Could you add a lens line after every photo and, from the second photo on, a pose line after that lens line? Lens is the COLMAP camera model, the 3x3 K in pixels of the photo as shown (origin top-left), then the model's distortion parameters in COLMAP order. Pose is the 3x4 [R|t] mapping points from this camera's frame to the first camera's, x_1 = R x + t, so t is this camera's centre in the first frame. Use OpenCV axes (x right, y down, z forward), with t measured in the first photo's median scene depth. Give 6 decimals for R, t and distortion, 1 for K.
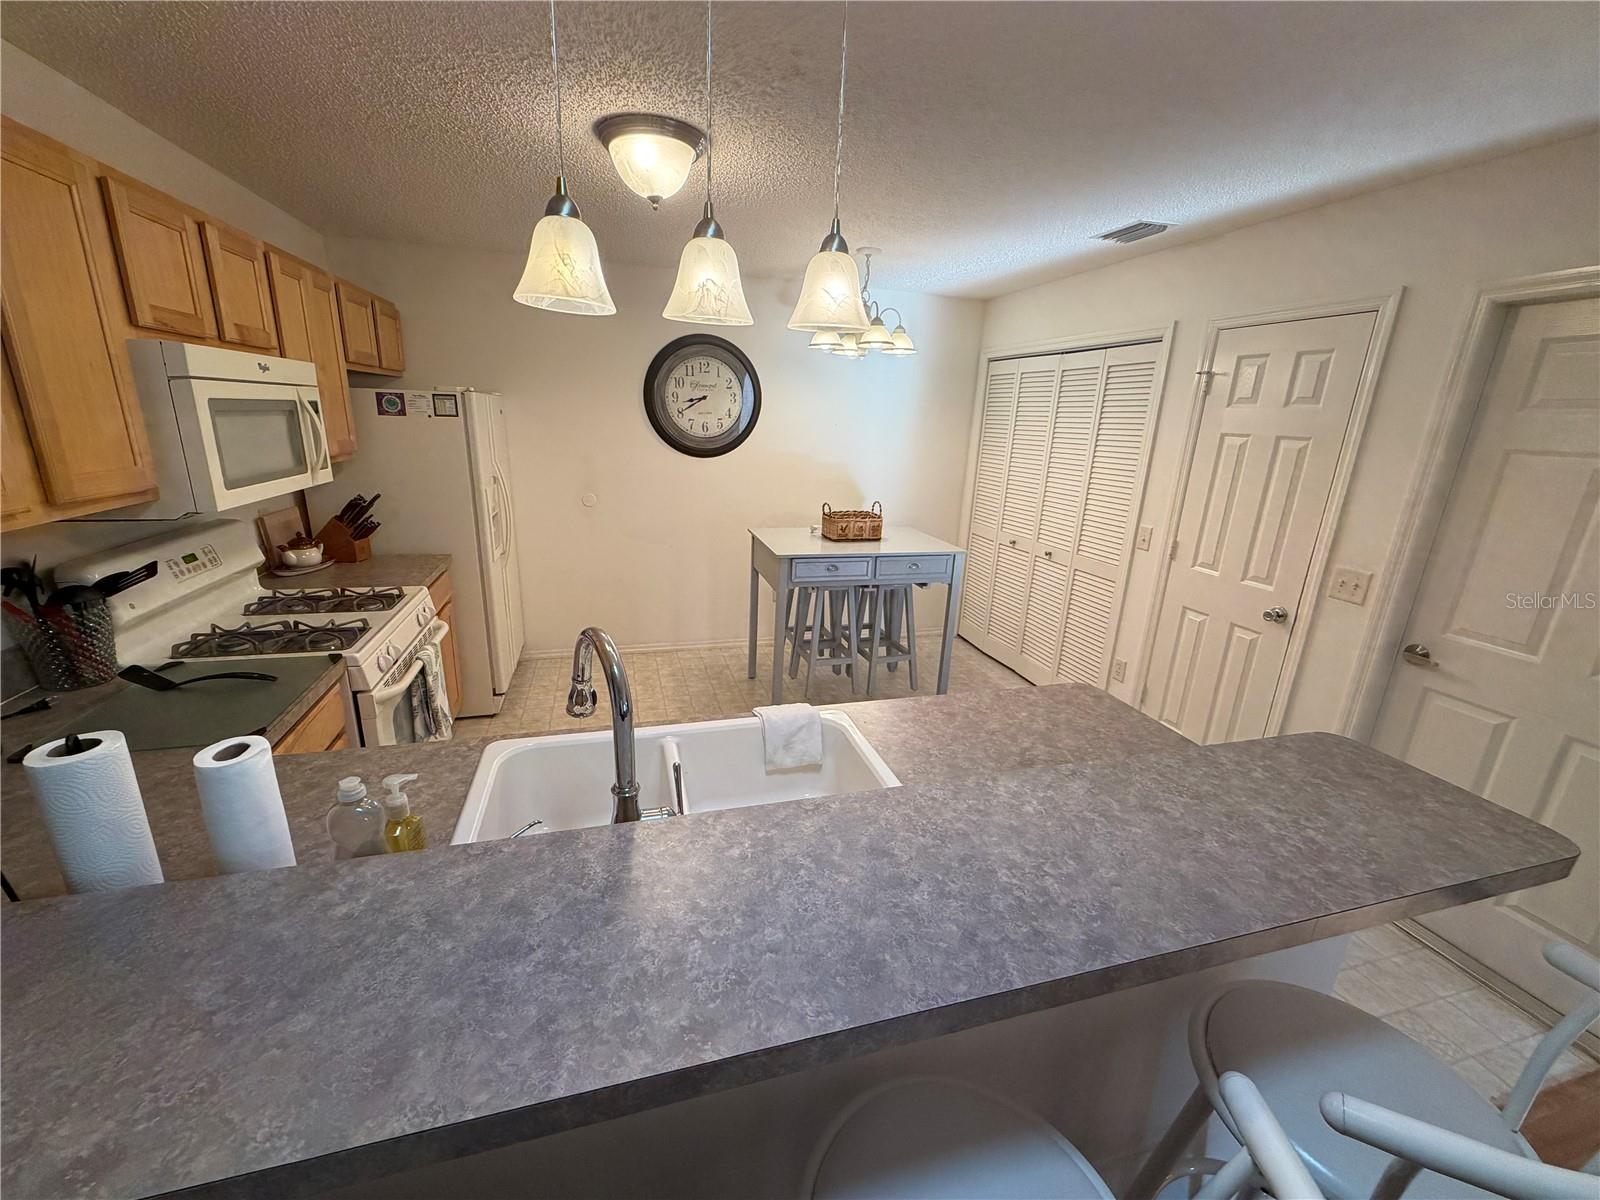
lens RADIAL K [[638.0, 0, 794.7], [0, 638.0, 597.0], [0, 0, 1]] dist [0.000777, -0.000045]
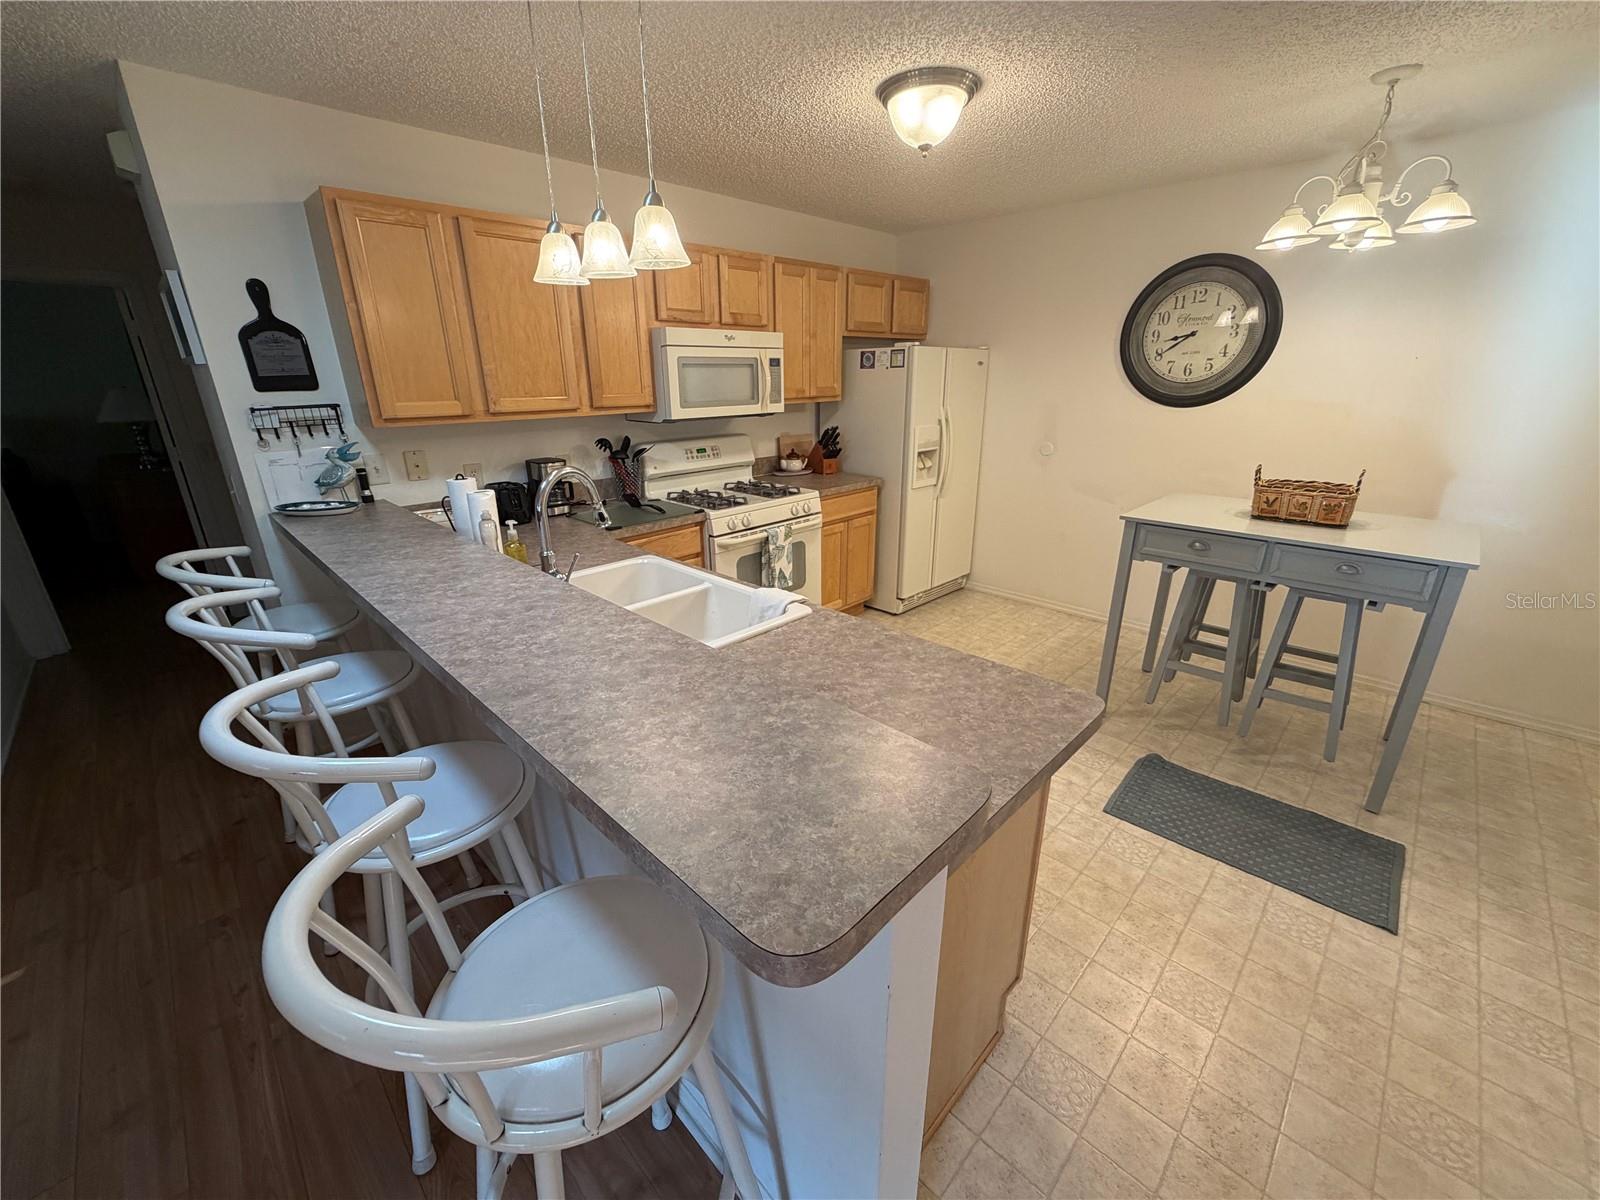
lens RADIAL K [[638.0, 0, 794.5], [0, 638.0, 596.0], [0, 0, 1]] dist [0.000777, -0.000045]
pose [[0.489555, 0.248233, -0.835893, 0.782203], [-0.212805, 0.963649, 0.161539, -0.012120], [0.845606, 0.098800, 0.524584, 0.316128]]
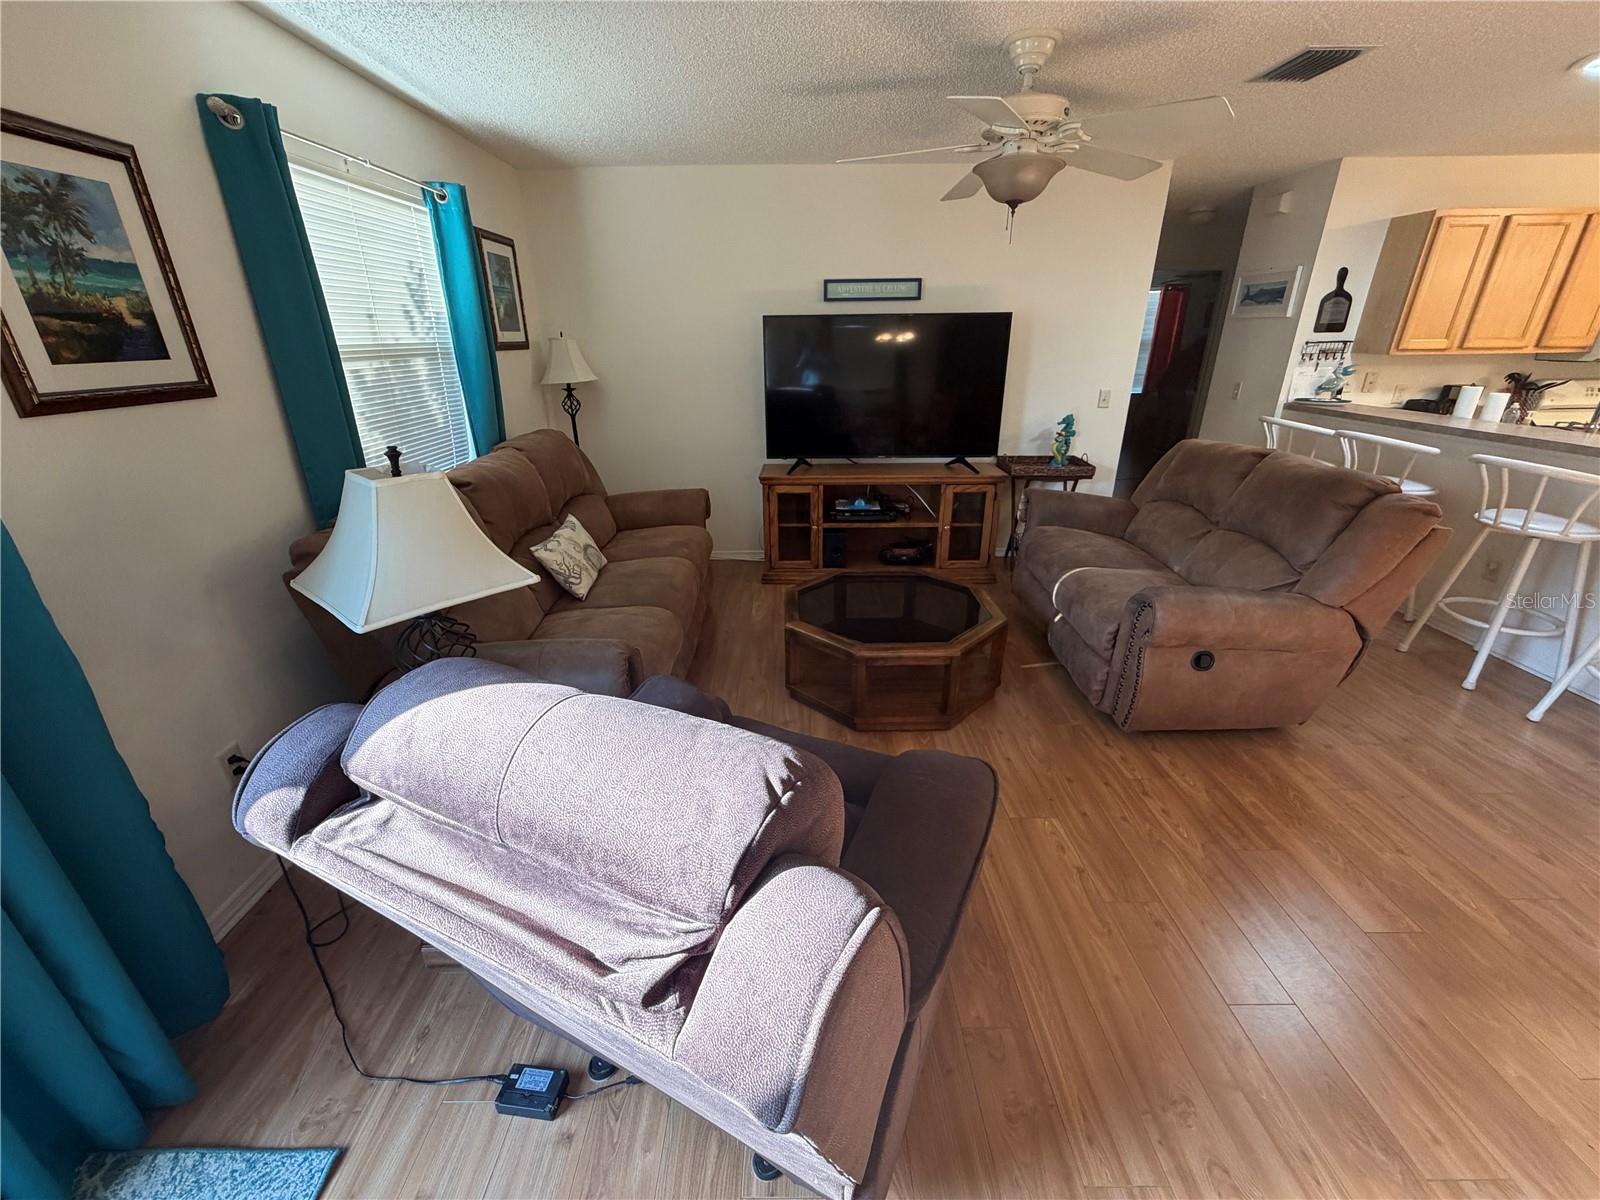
lens RADIAL K [[638.0, 0, 793.4], [0, 638.0, 608.5], [0, 0, 1]] dist [0.000777, -0.000045]
pose [[-0.278103, 0.341993, -0.897607, 1.876216], [-0.264164, 0.871208, 0.413780, 0.391788], [0.923513, 0.352189, -0.151943, -0.858384]]
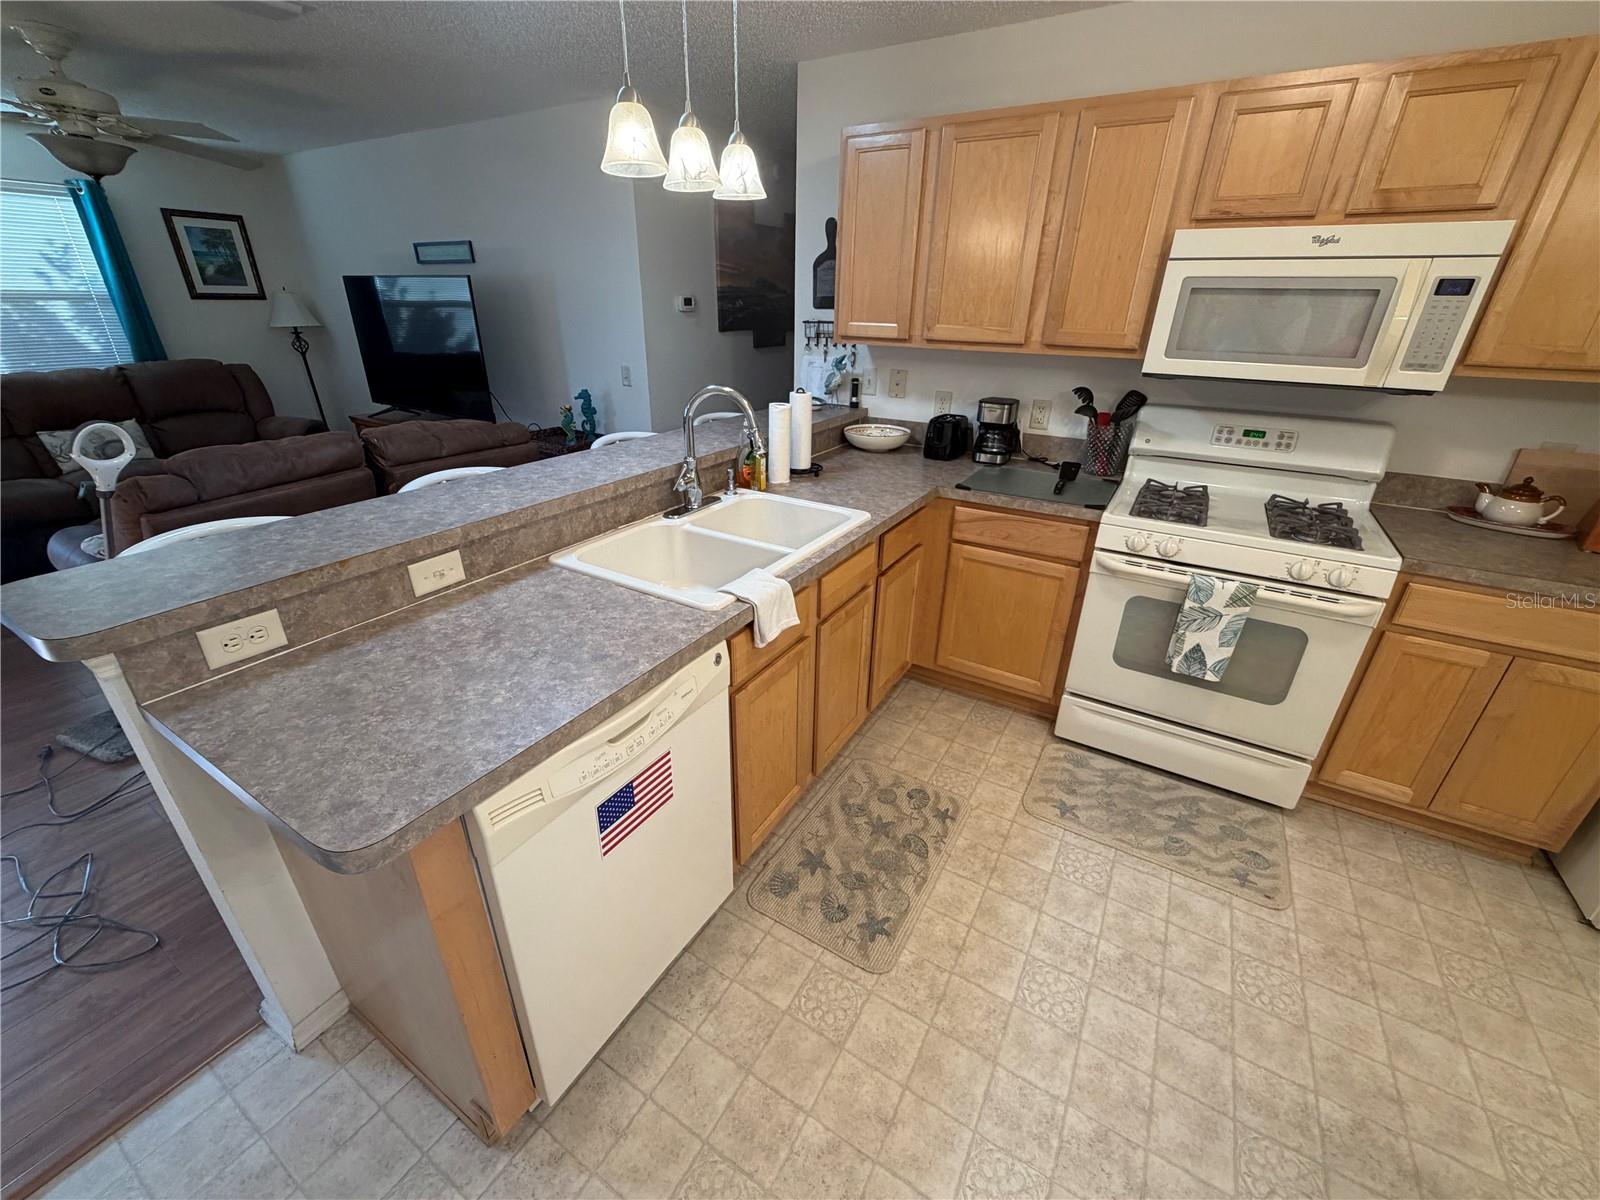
lens RADIAL K [[638.0, 0, 795.9], [0, 638.0, 596.3], [0, 0, 1]] dist [0.000777, -0.000045]
pose [[-0.728272, 0.243731, -0.640480, 0.436601], [-0.230927, 0.792667, 0.564226, -0.280318], [0.645207, 0.558815, -0.520993, 1.217542]]
